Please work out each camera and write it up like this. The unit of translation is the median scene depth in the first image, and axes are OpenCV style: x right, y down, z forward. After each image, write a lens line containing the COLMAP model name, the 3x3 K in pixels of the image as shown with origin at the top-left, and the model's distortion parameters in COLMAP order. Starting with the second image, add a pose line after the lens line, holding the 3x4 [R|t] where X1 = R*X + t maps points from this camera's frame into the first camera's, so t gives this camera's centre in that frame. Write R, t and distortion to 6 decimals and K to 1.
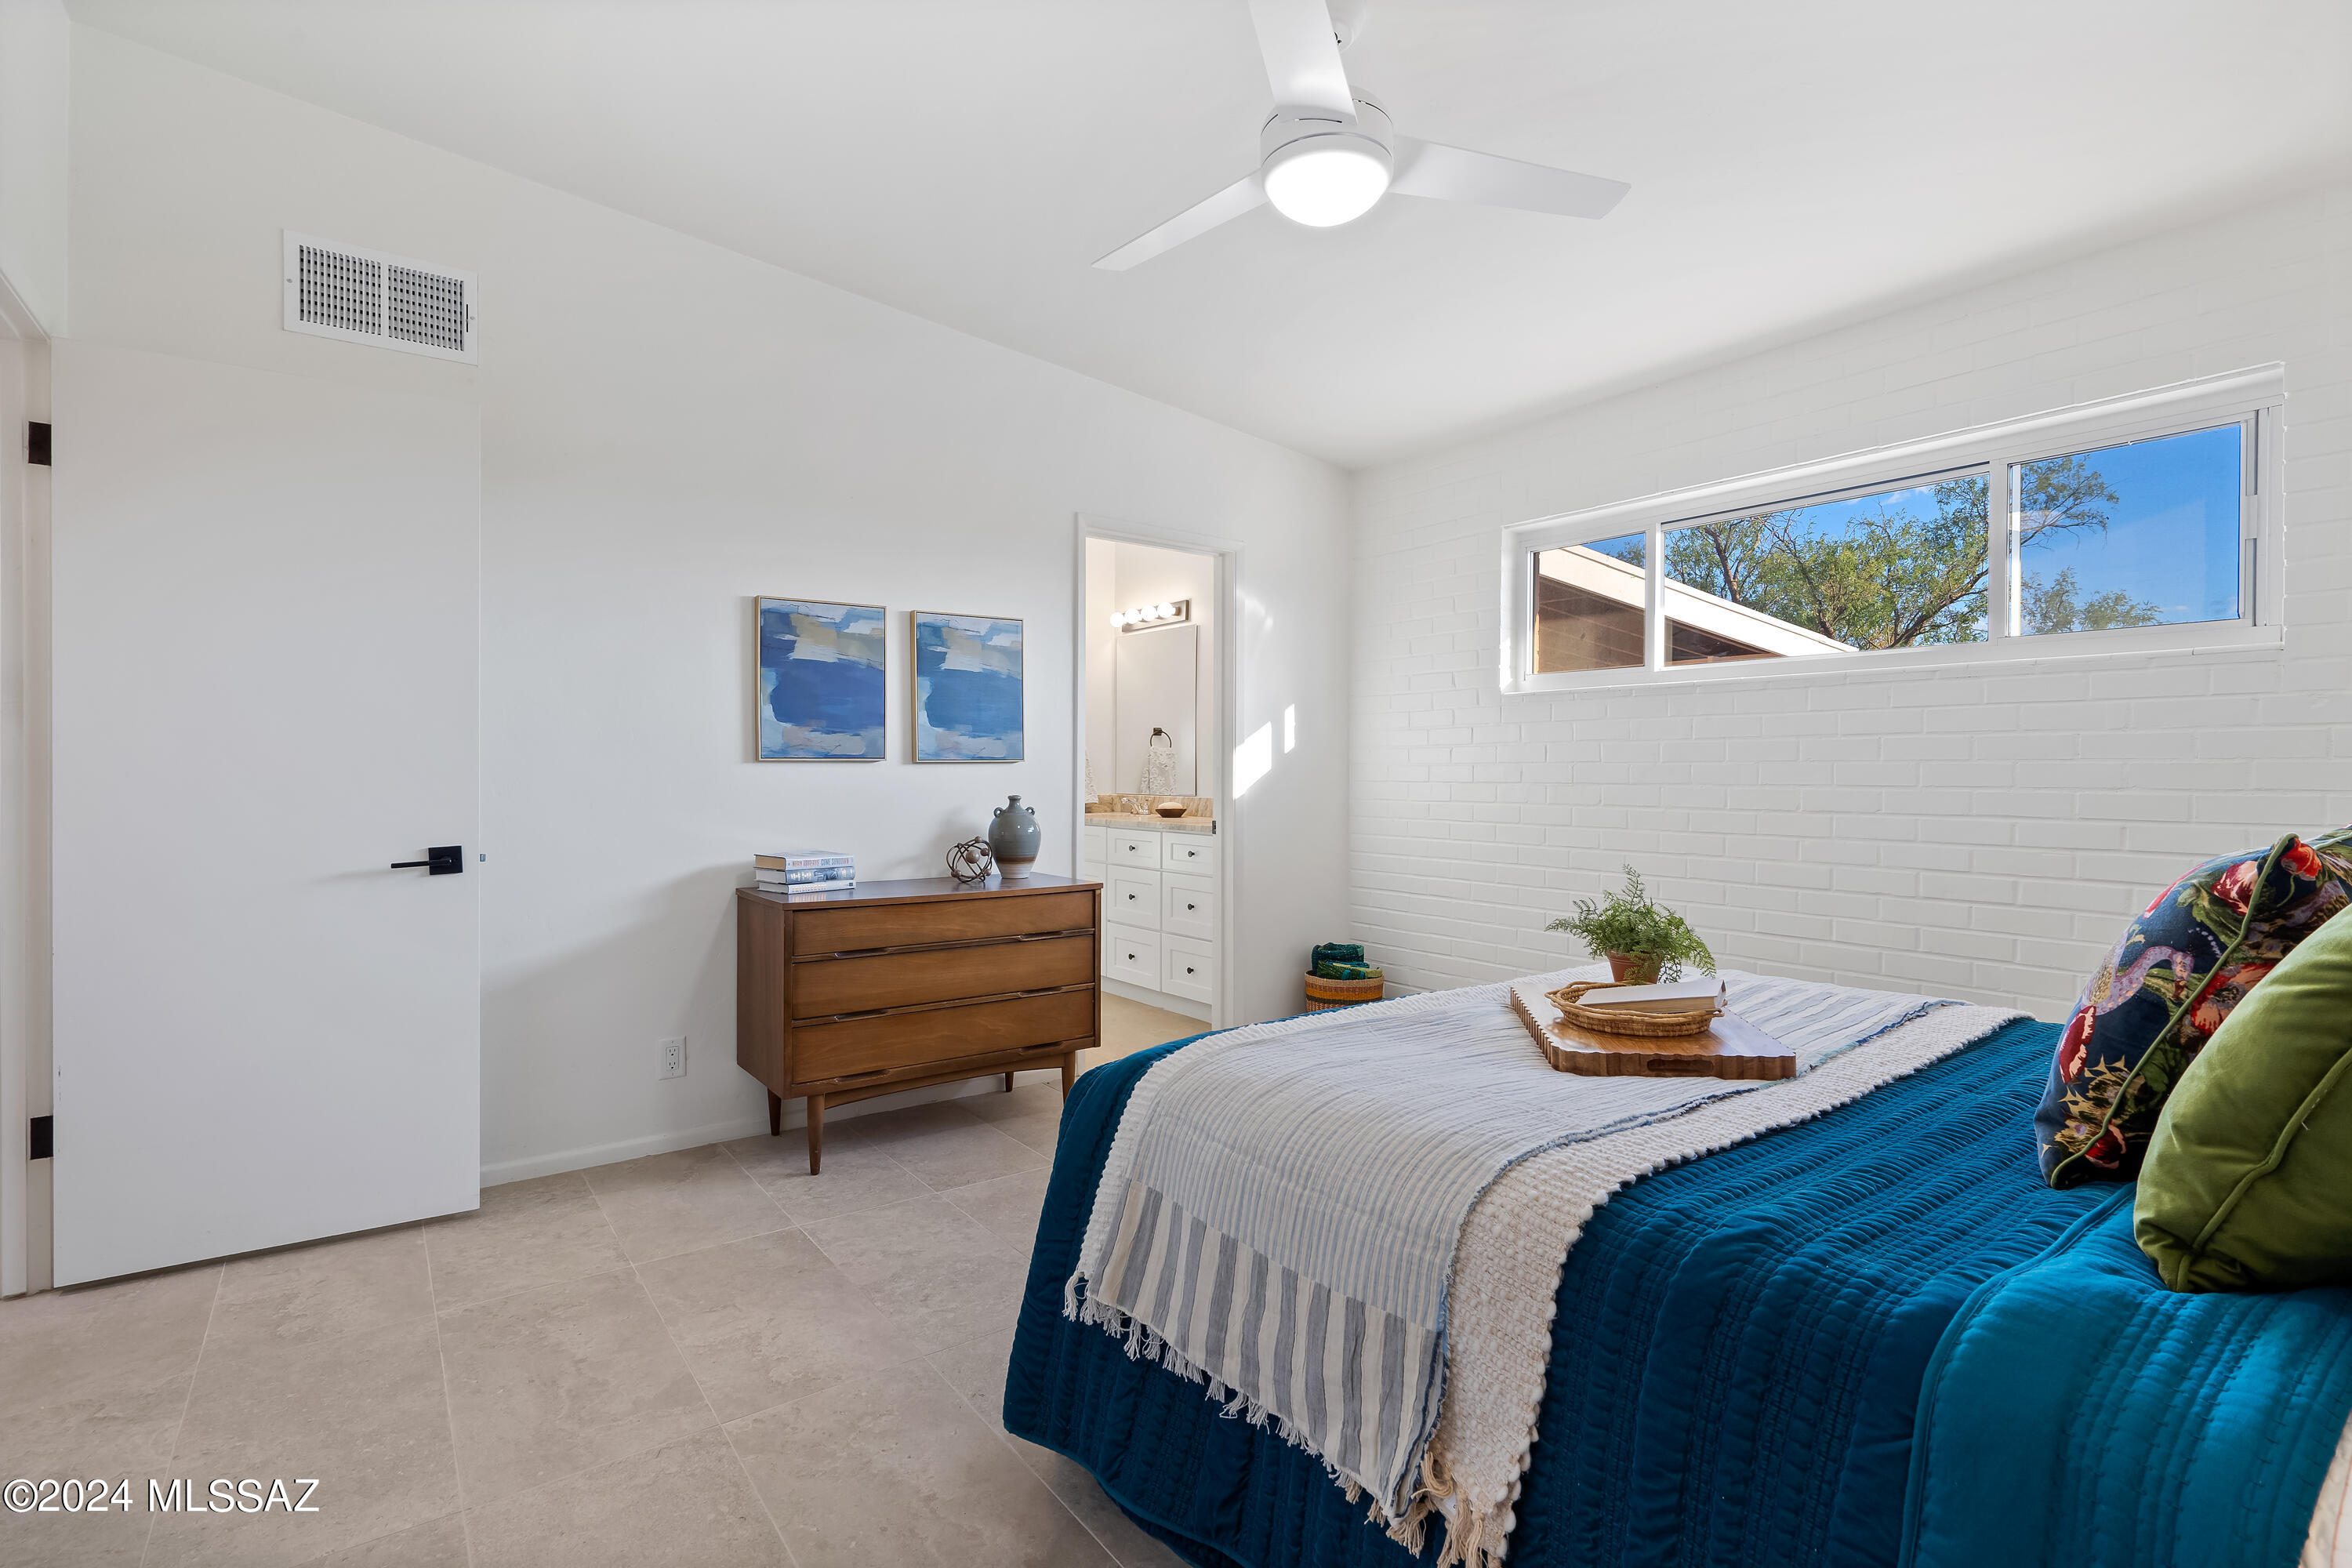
lens RADIAL K [[1095.4, 0, 1183.7], [0, 1095.4, 784.8], [0, 0, 1]] dist [-0.008409, 0.000939]
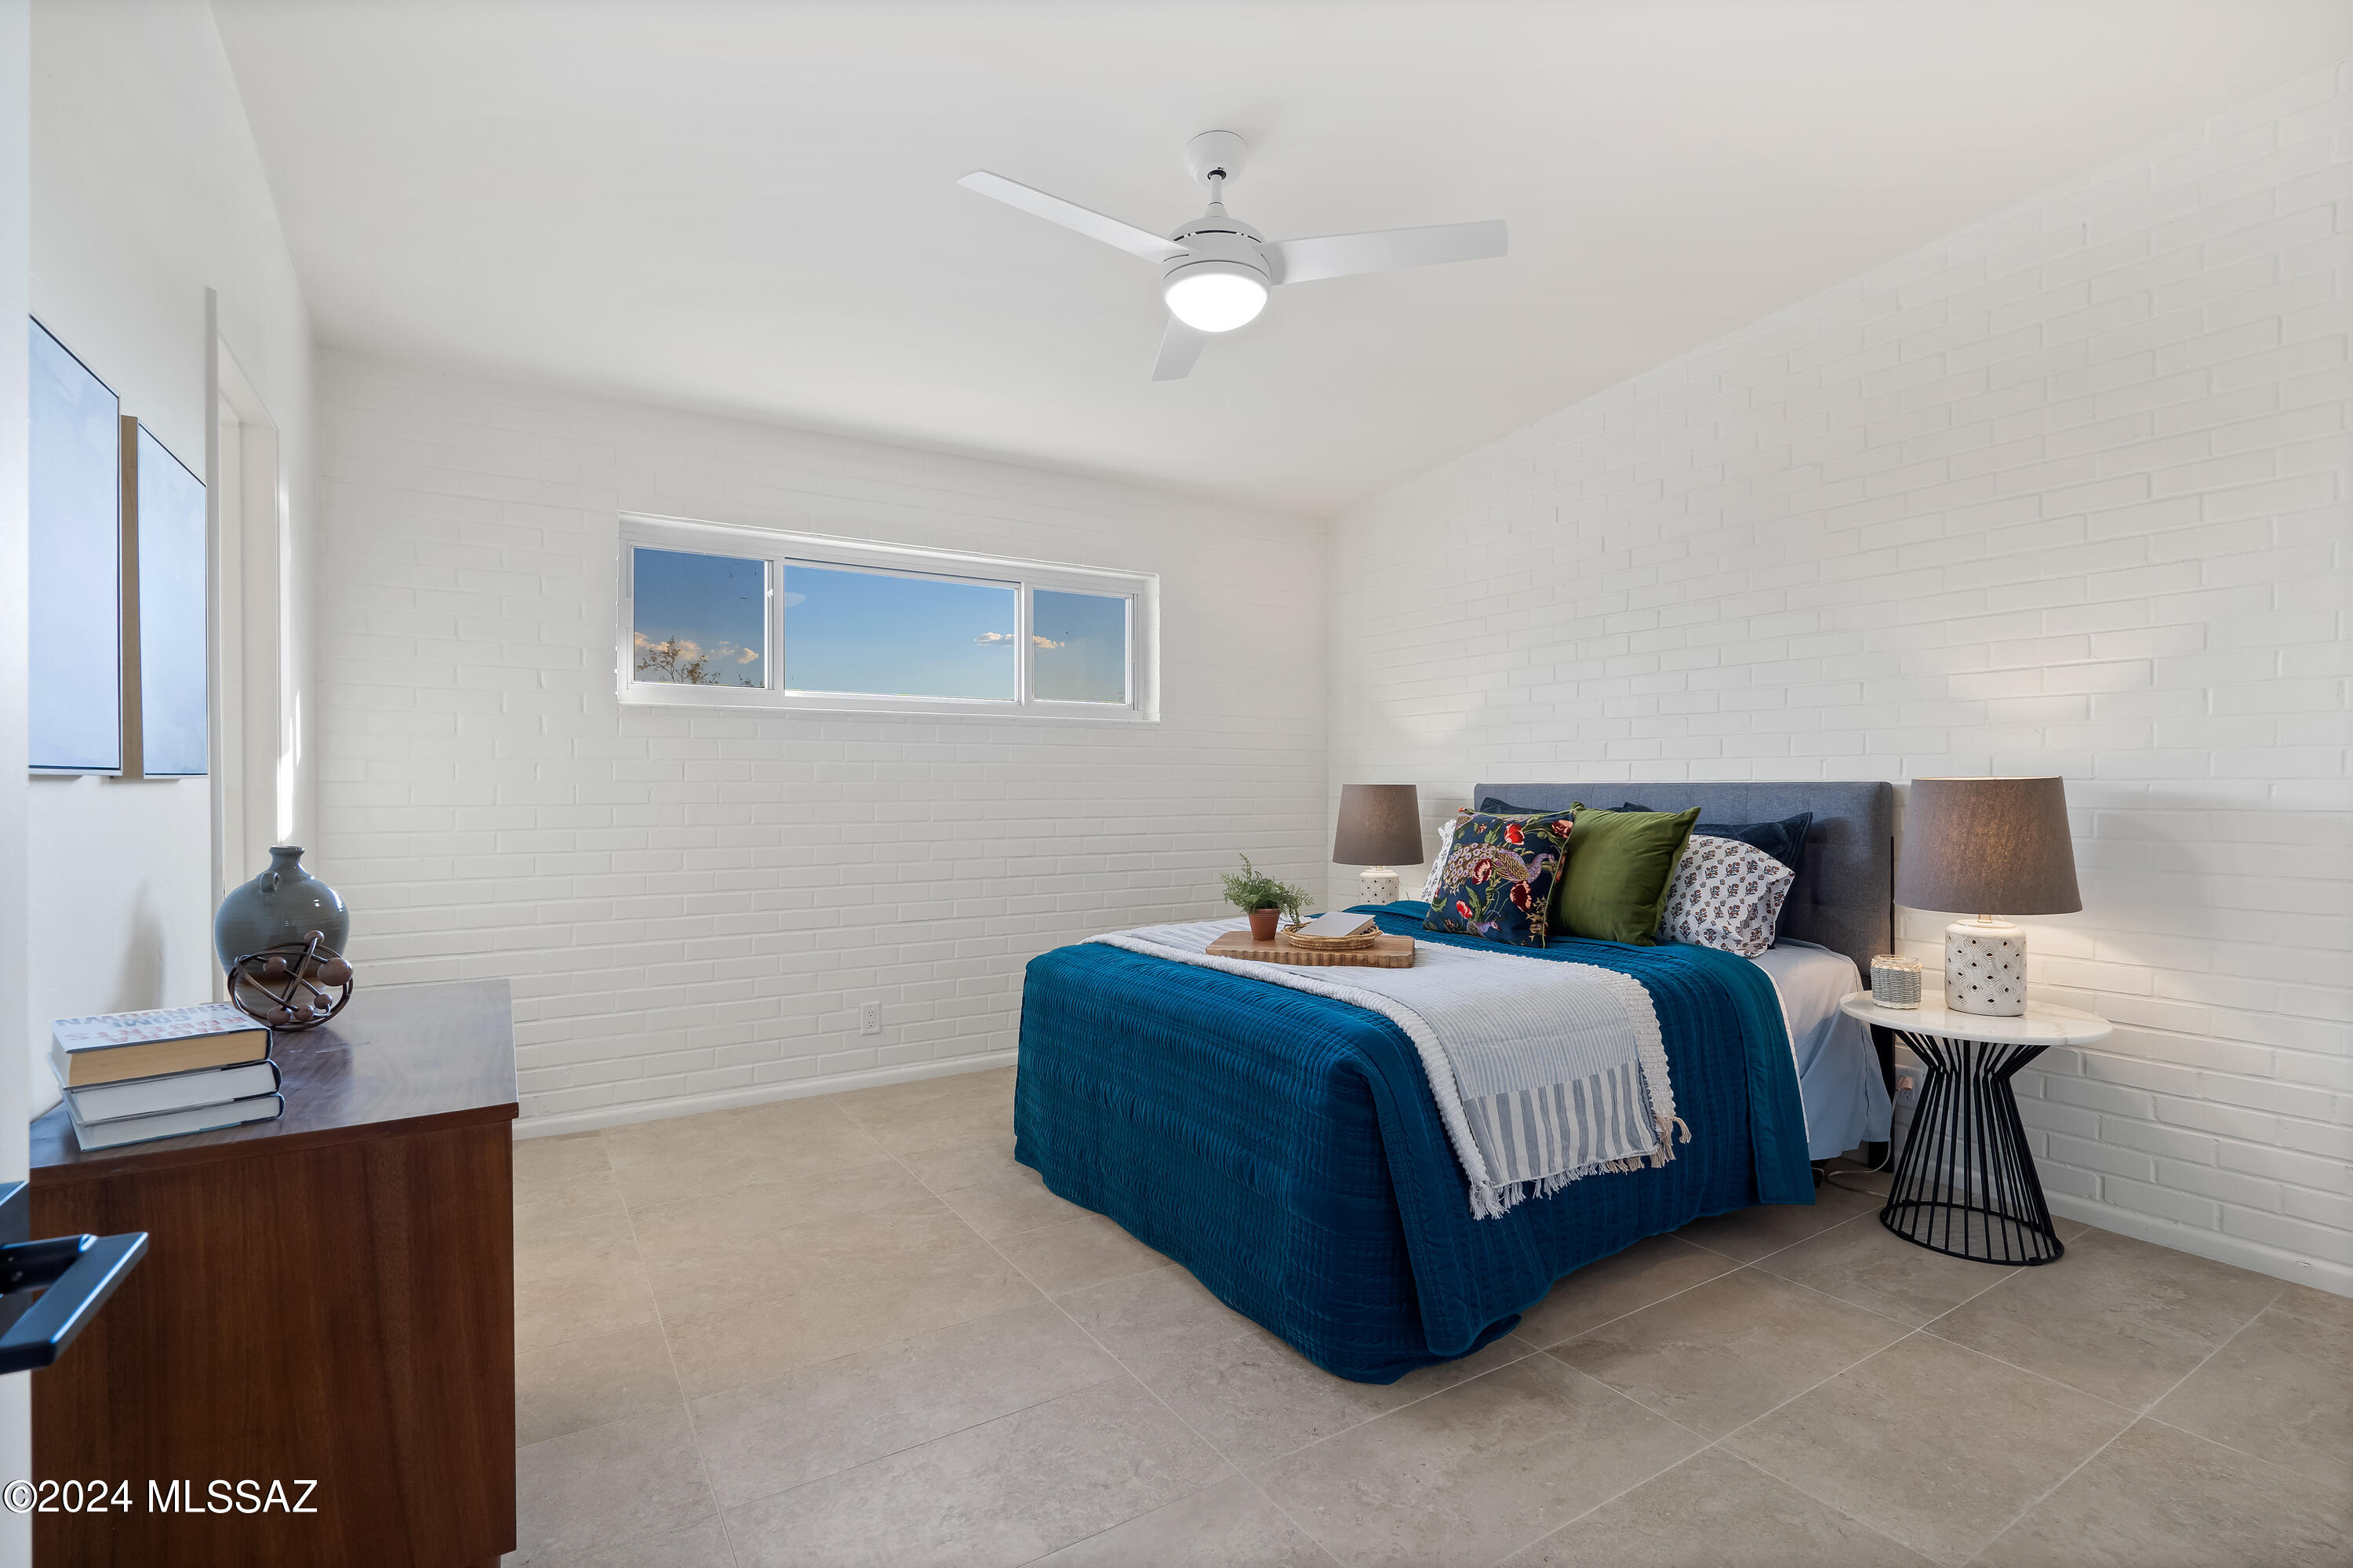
lens RADIAL K [[1095.9, 0, 1184.2], [0, 1095.9, 784.8], [0, 0, 1]] dist [-0.008409, 0.000939]
pose [[0.063454, -0.004046, 0.997977, -1.328893], [0.014711, 0.999887, 0.003119, -0.032298], [-0.997876, 0.014484, 0.063506, 1.186672]]
